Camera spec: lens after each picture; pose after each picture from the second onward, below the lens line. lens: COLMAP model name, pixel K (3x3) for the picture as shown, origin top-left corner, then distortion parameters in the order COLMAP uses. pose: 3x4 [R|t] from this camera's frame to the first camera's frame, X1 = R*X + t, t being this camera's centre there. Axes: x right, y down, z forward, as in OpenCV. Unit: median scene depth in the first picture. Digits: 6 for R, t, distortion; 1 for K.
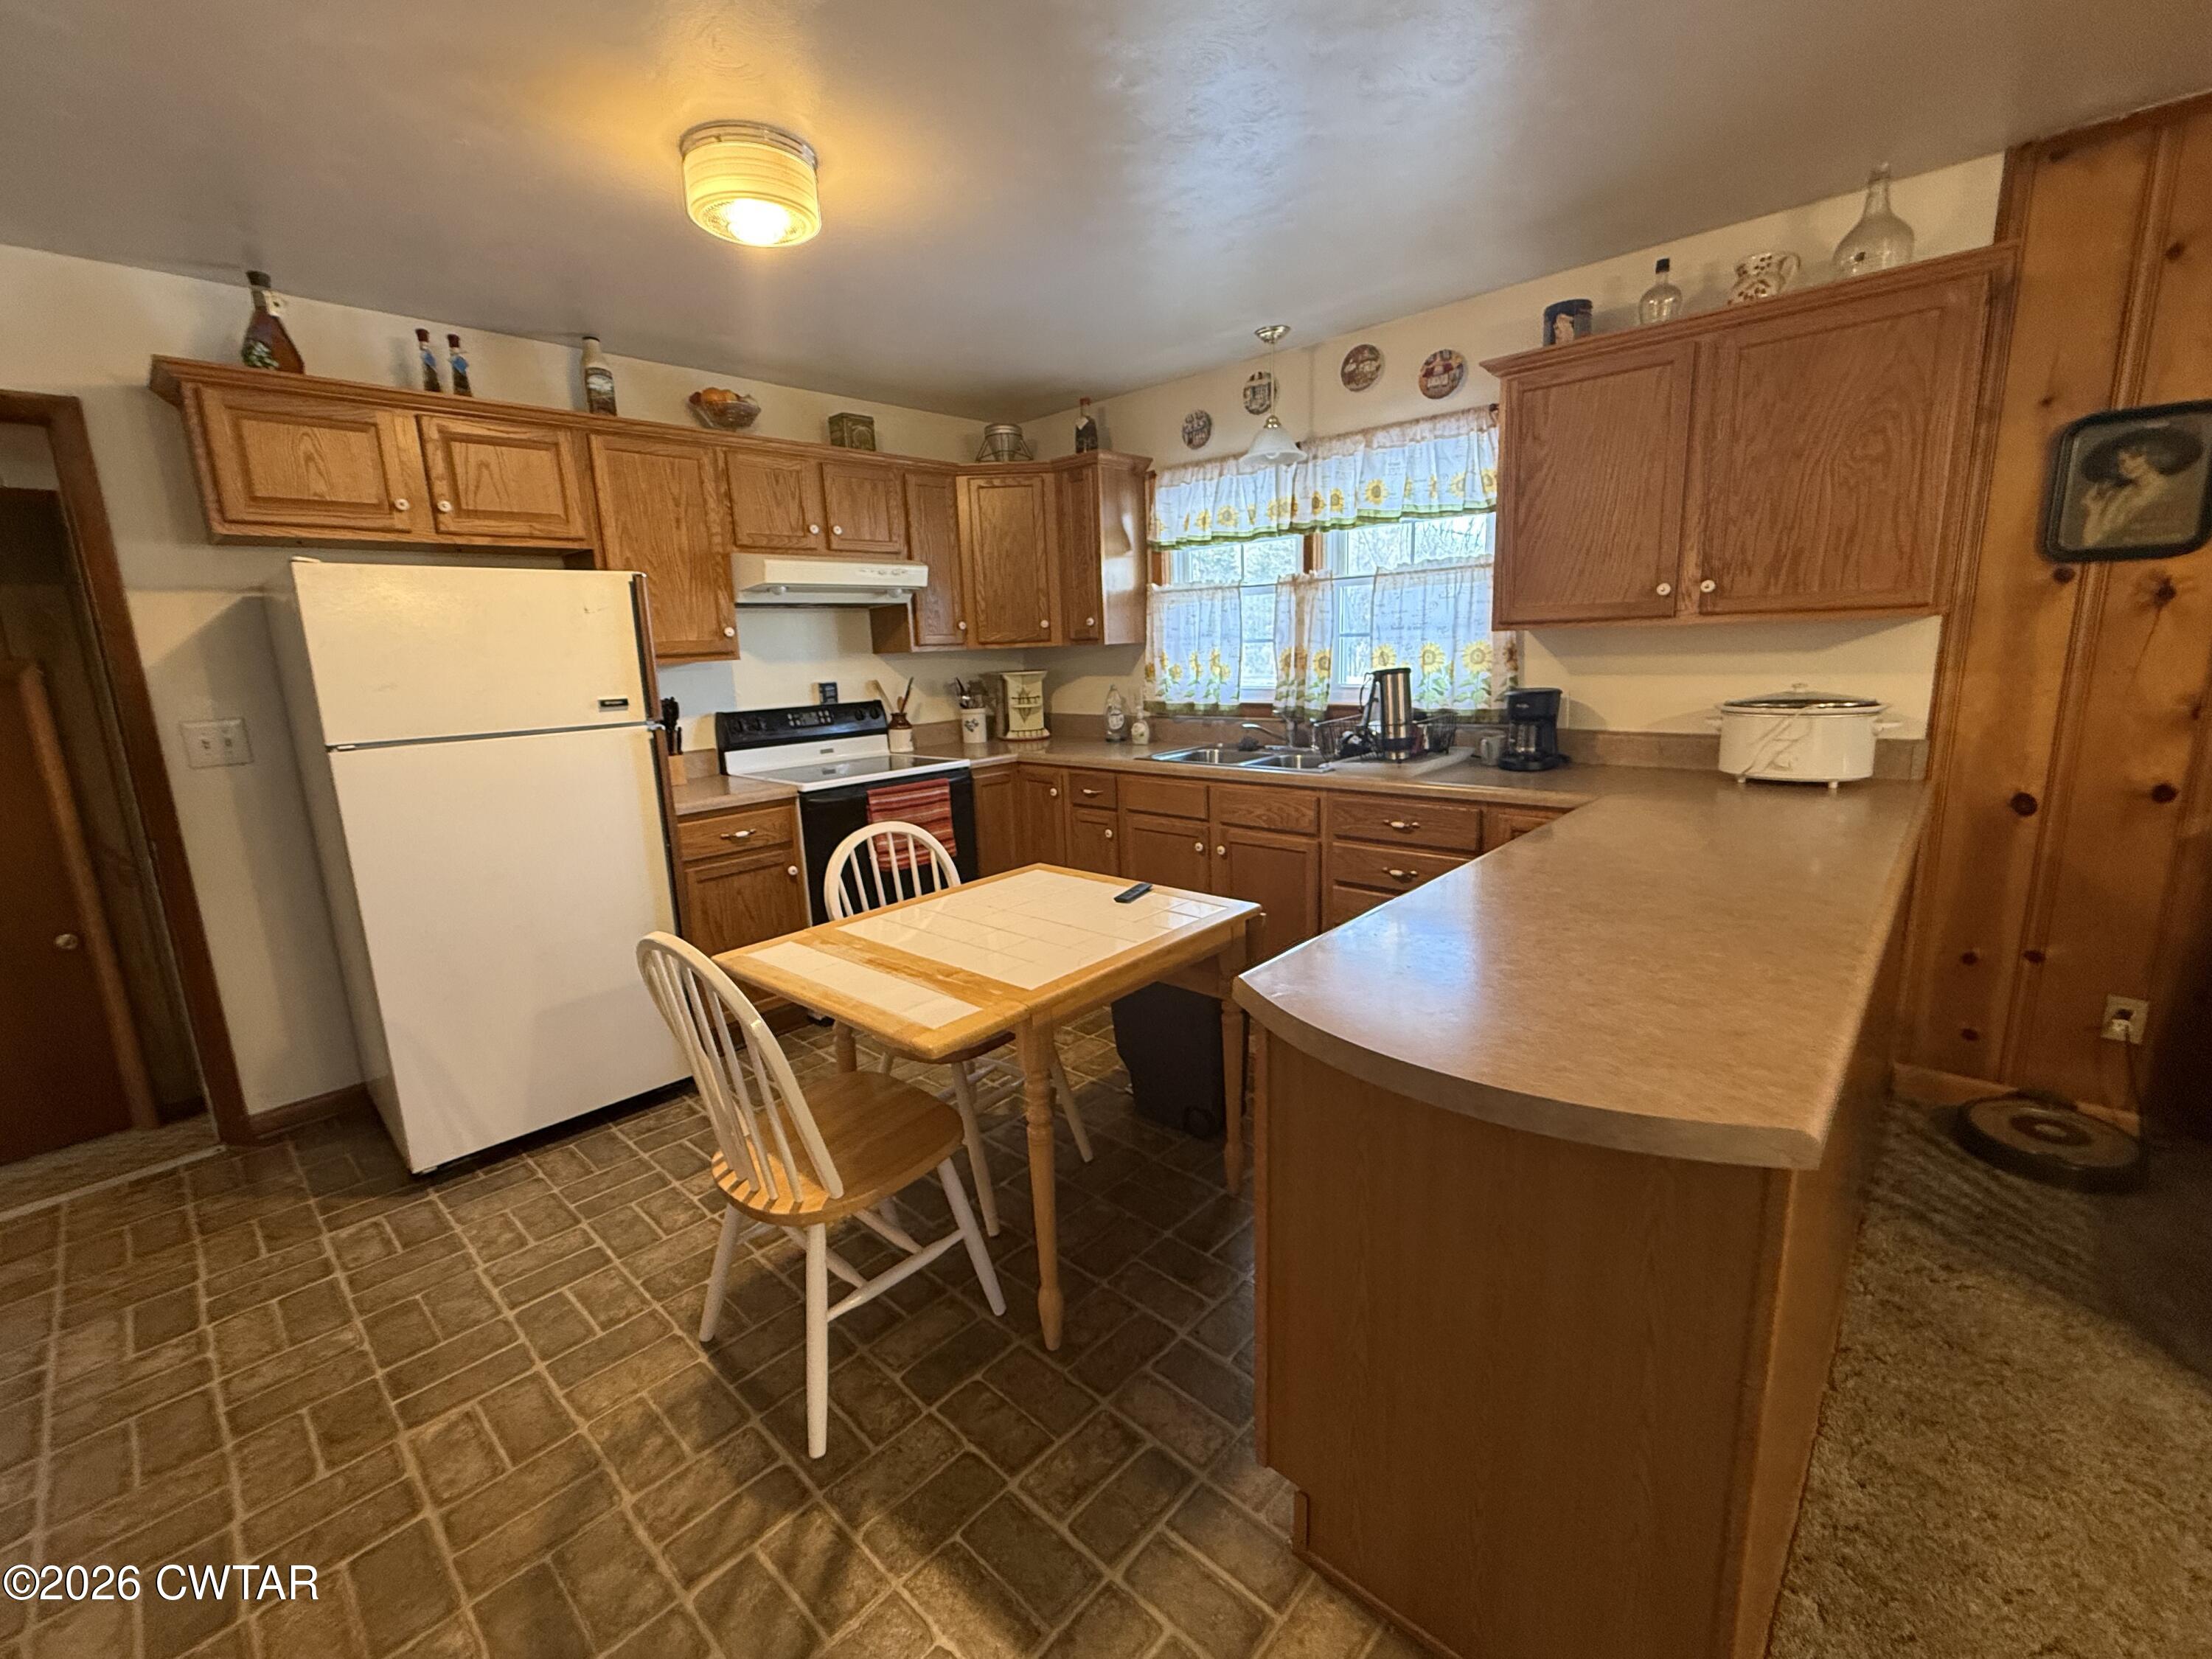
lens RADIAL K [[937.5, 0, 1100.9], [0, 937.5, 830.3], [0, 0, 1]] dist [0.000380, -0.000467]
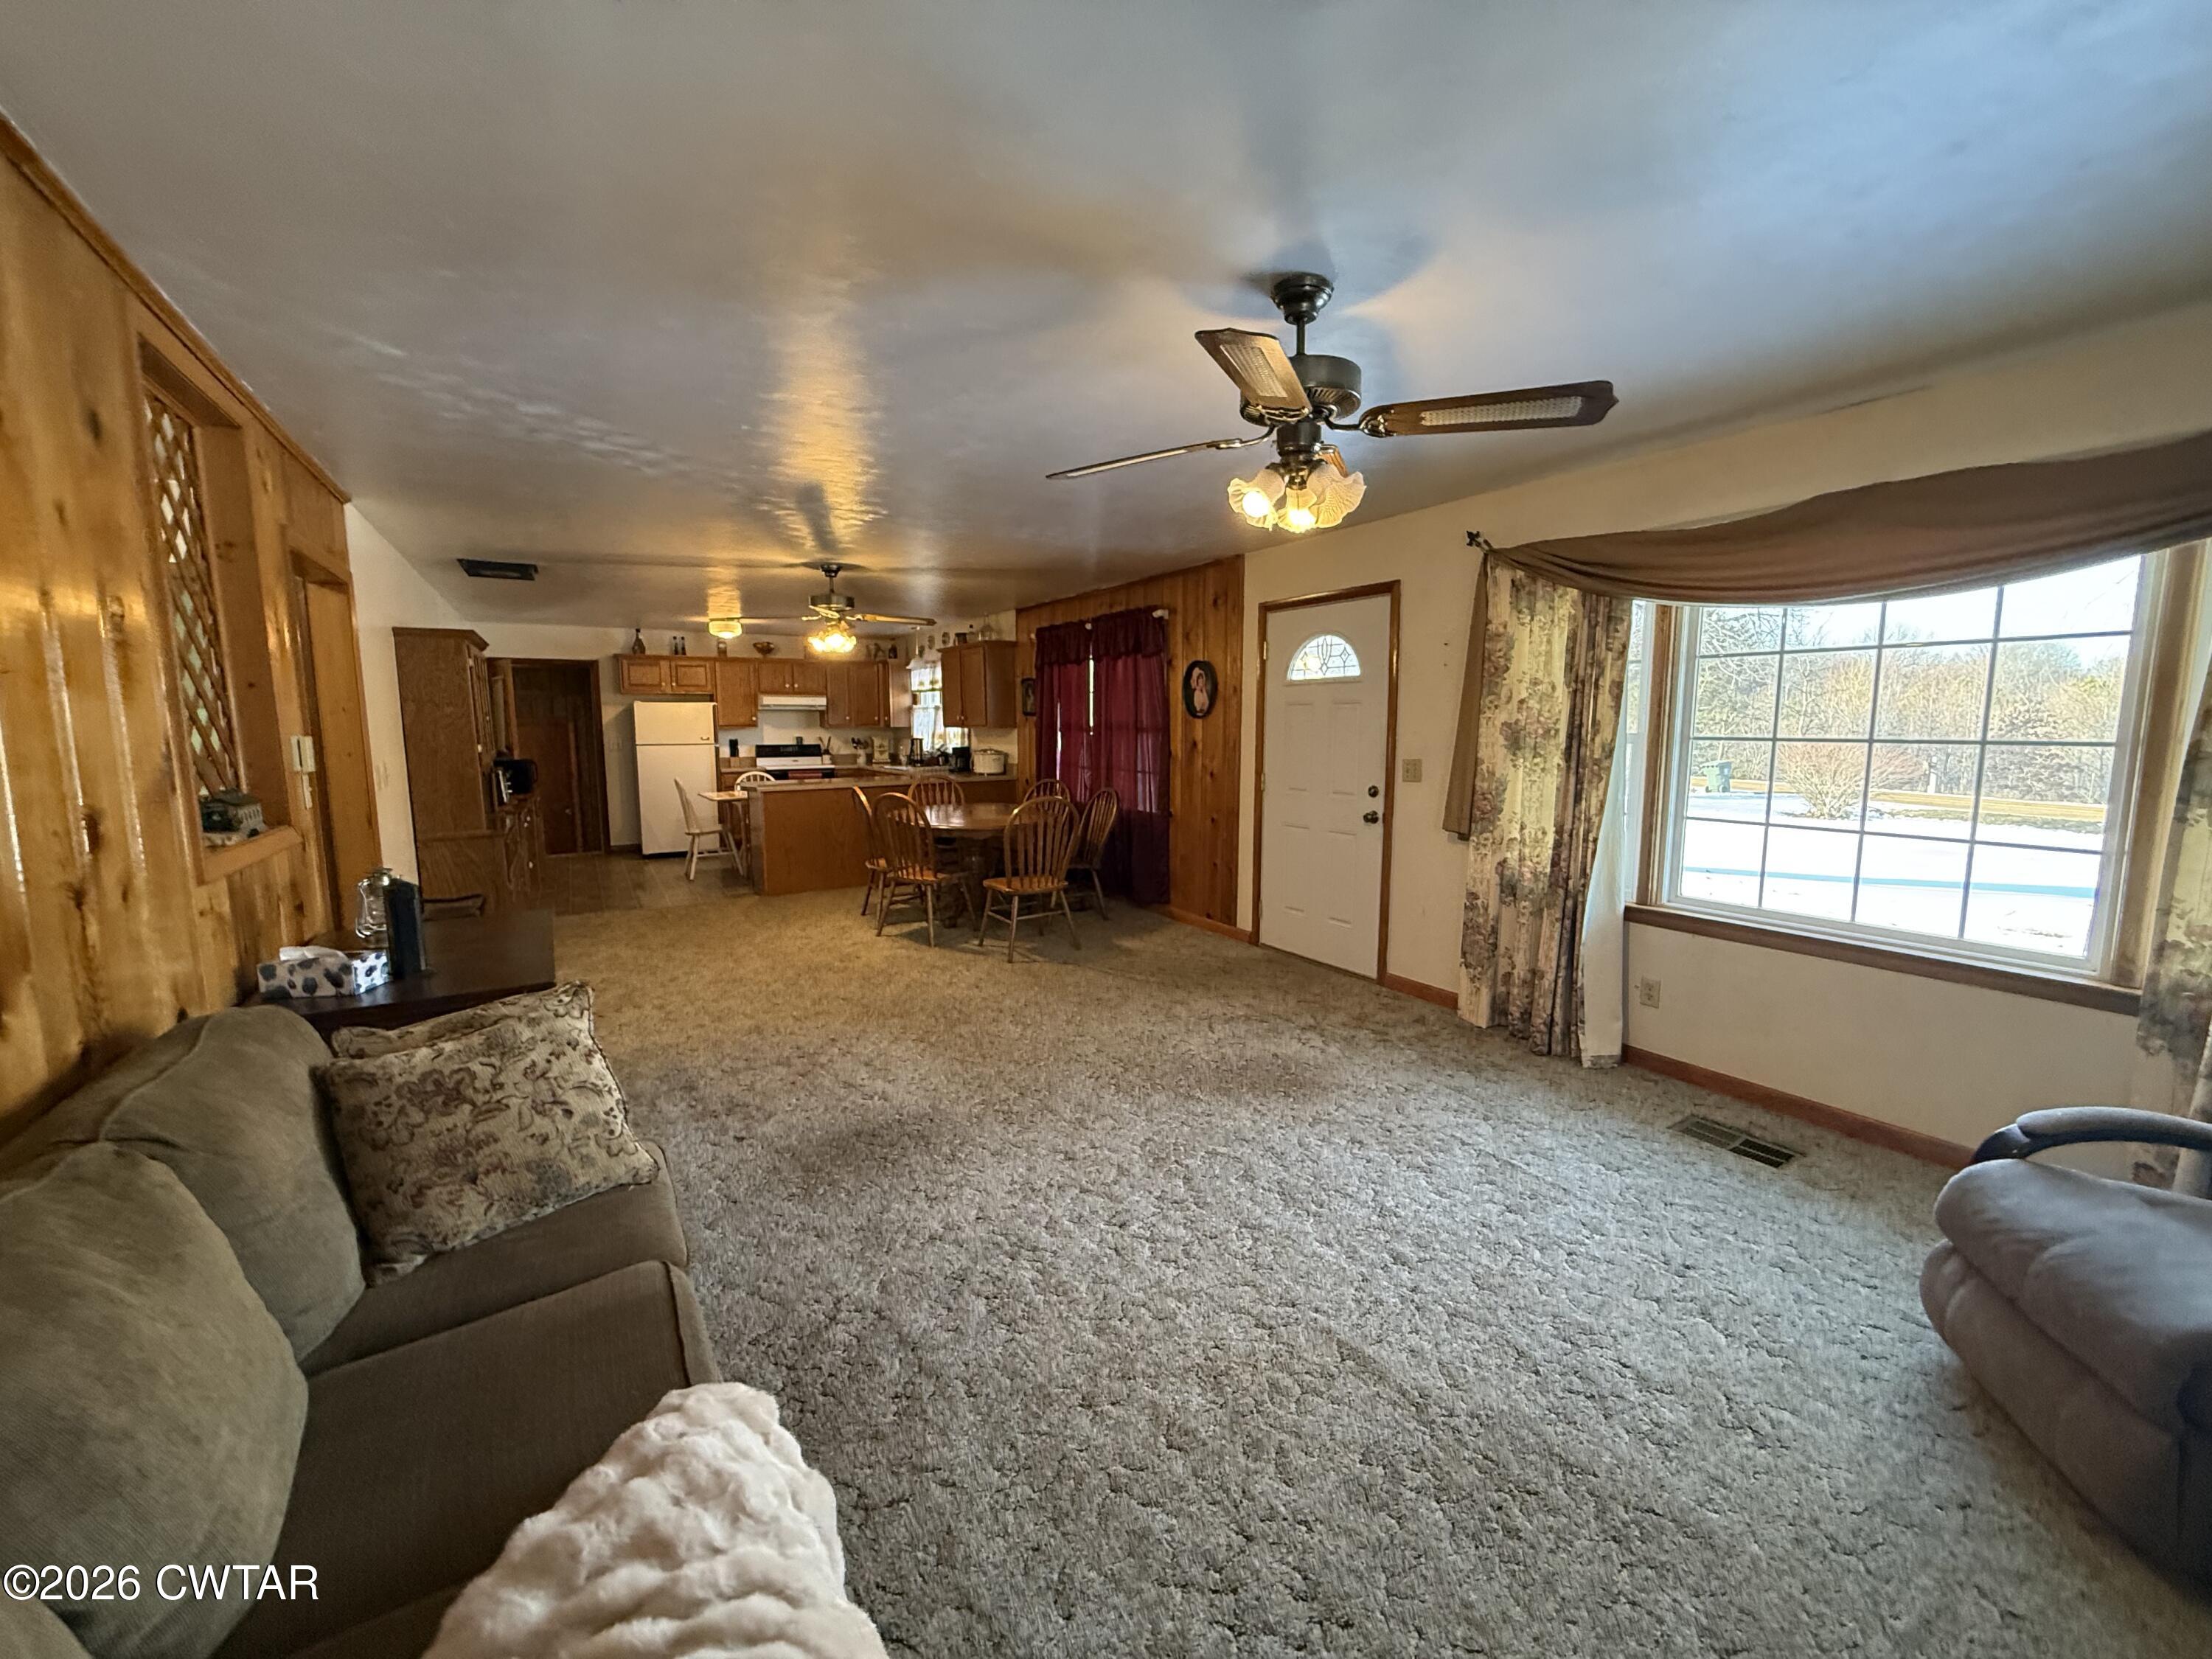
lens RADIAL K [[884.4, 0, 1094.1], [0, 884.4, 831.0], [0, 0, 1]] dist [-0.000613, 0.000316]
pose [[0.962428, 0.068023, -0.262878, 1.605975], [-0.085952, 0.994650, -0.057301, 0.250509], [0.257574, 0.077743, 0.963126, -1.638271]]
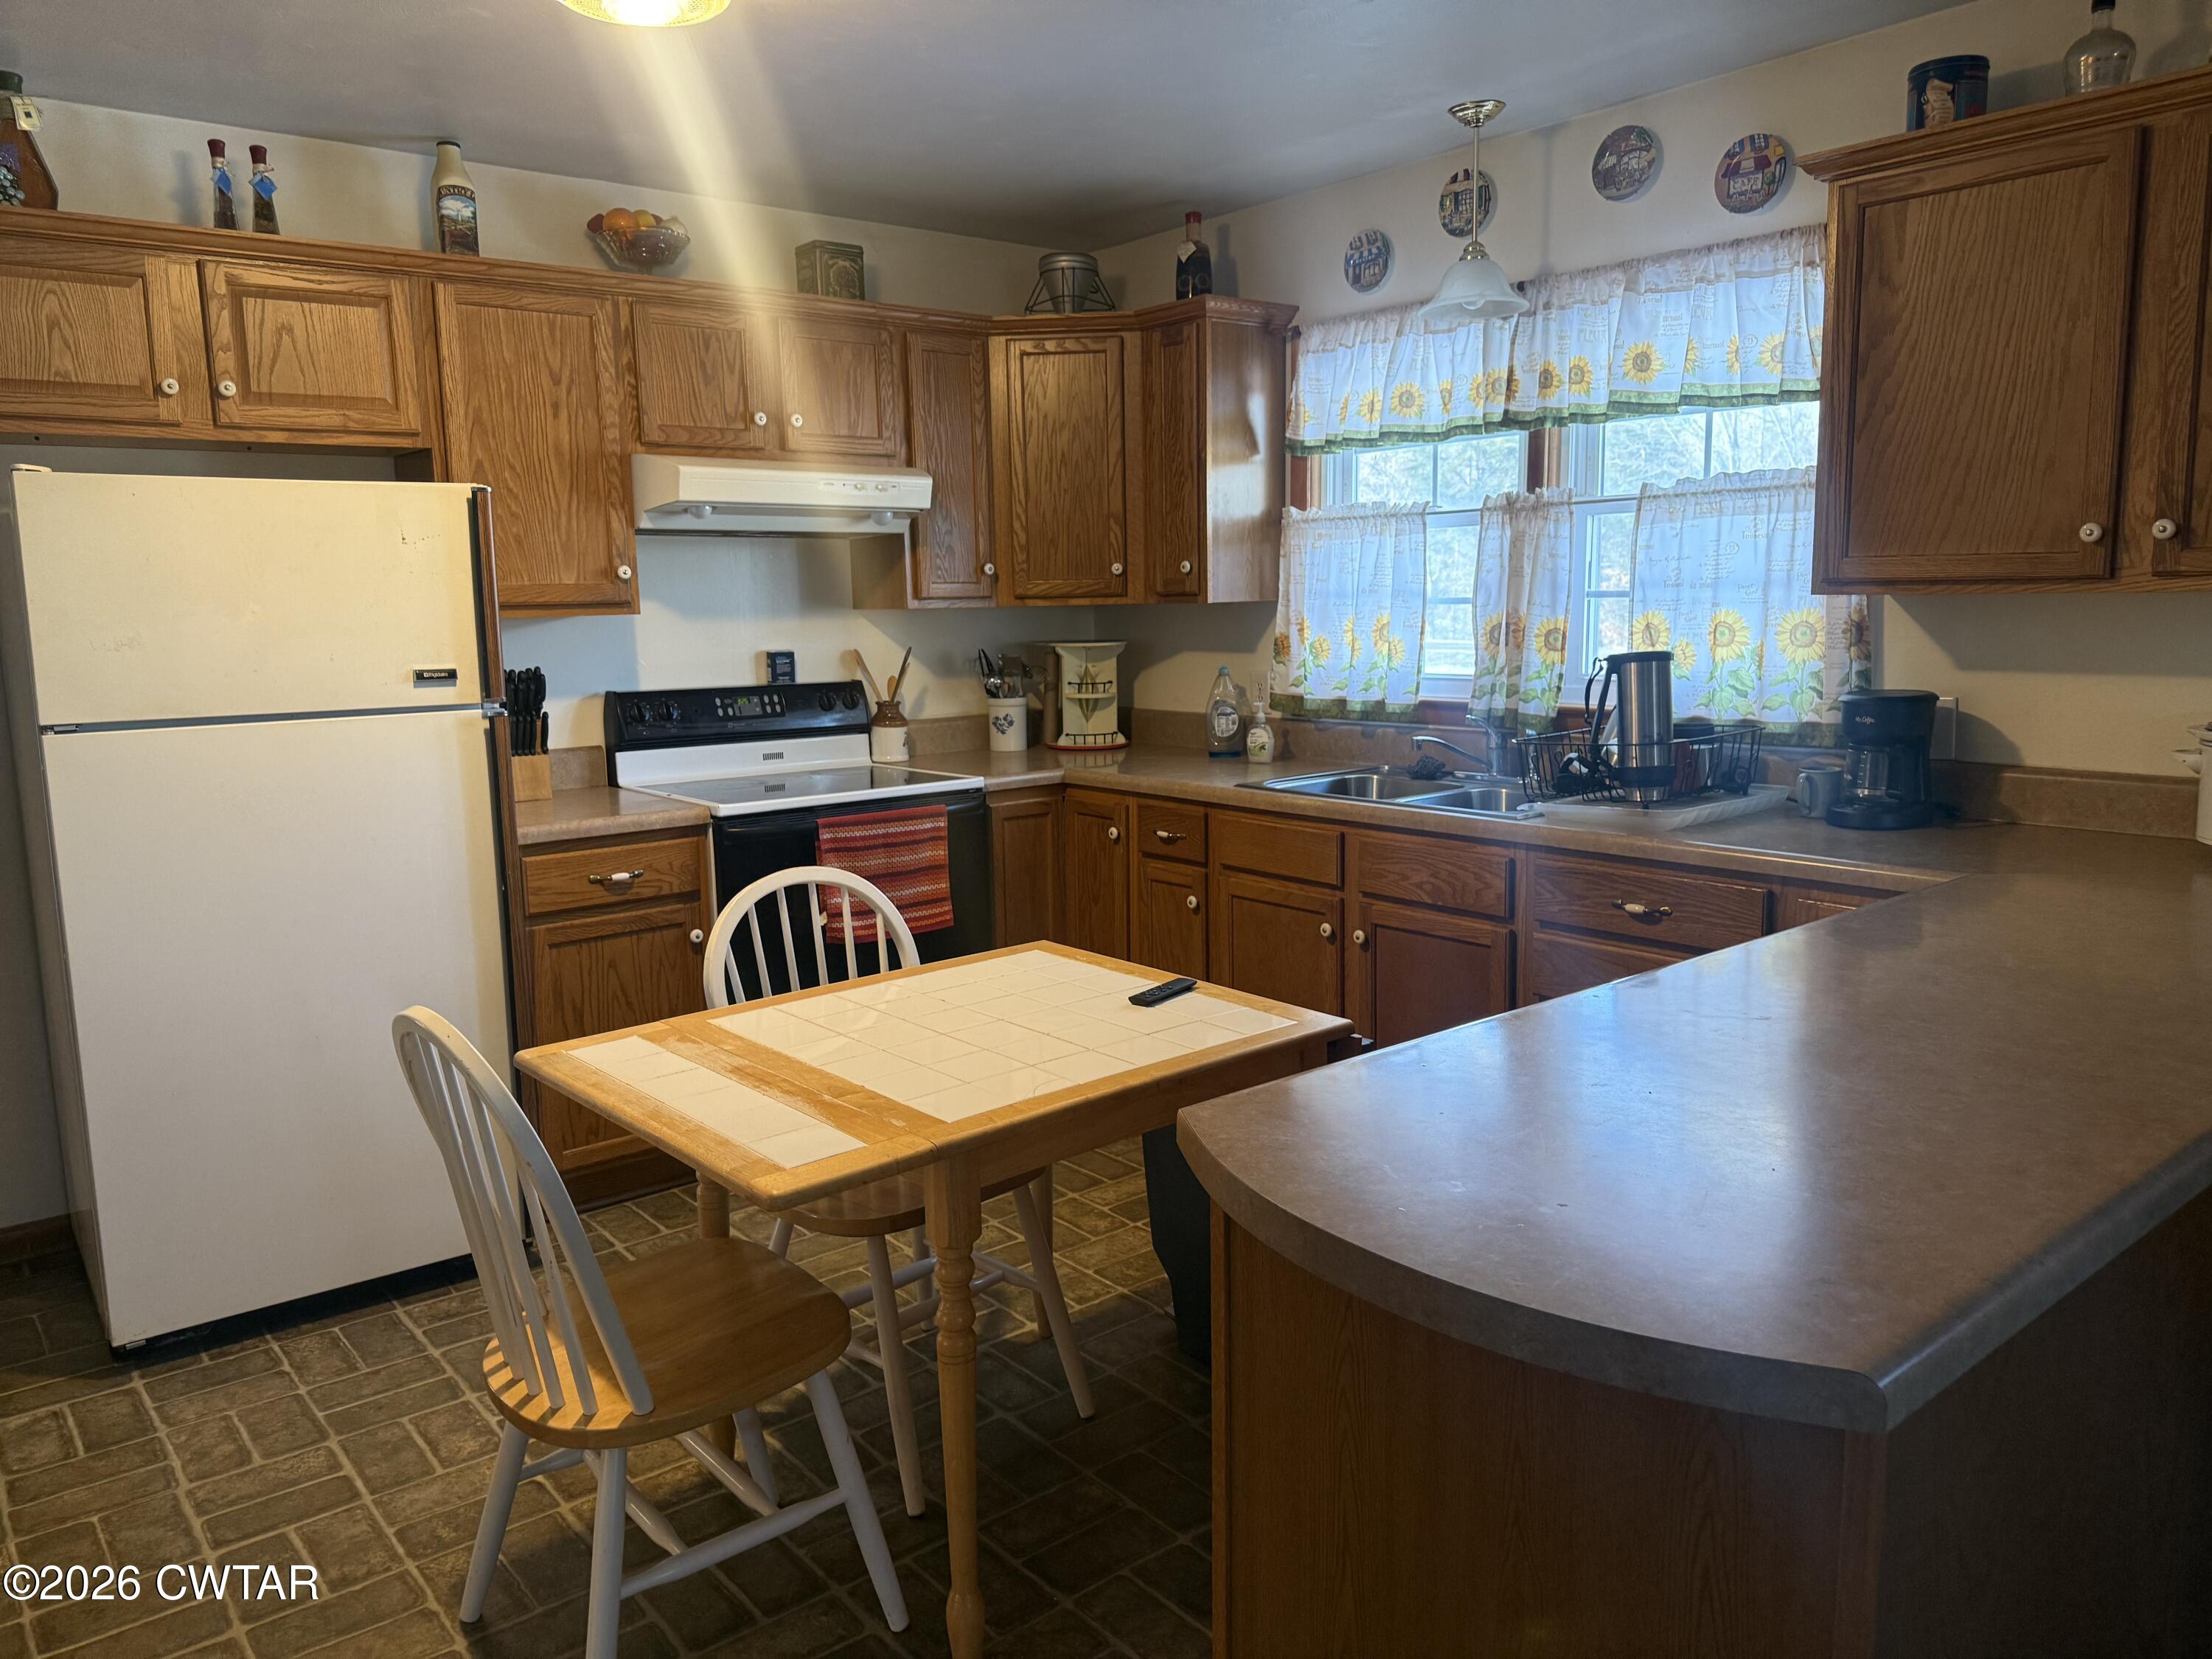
lens RADIAL K [[1559.8, 0, 1086.4], [0, 1559.8, 833.1], [0, 0, 1]] dist [0.108297, -0.176781]
pose [[0.990063, 0.040337, -0.134716, 0.090751], [-0.045931, 0.998196, -0.038673, 0.001306], [0.132913, 0.044477, 0.990129, -0.057536]]
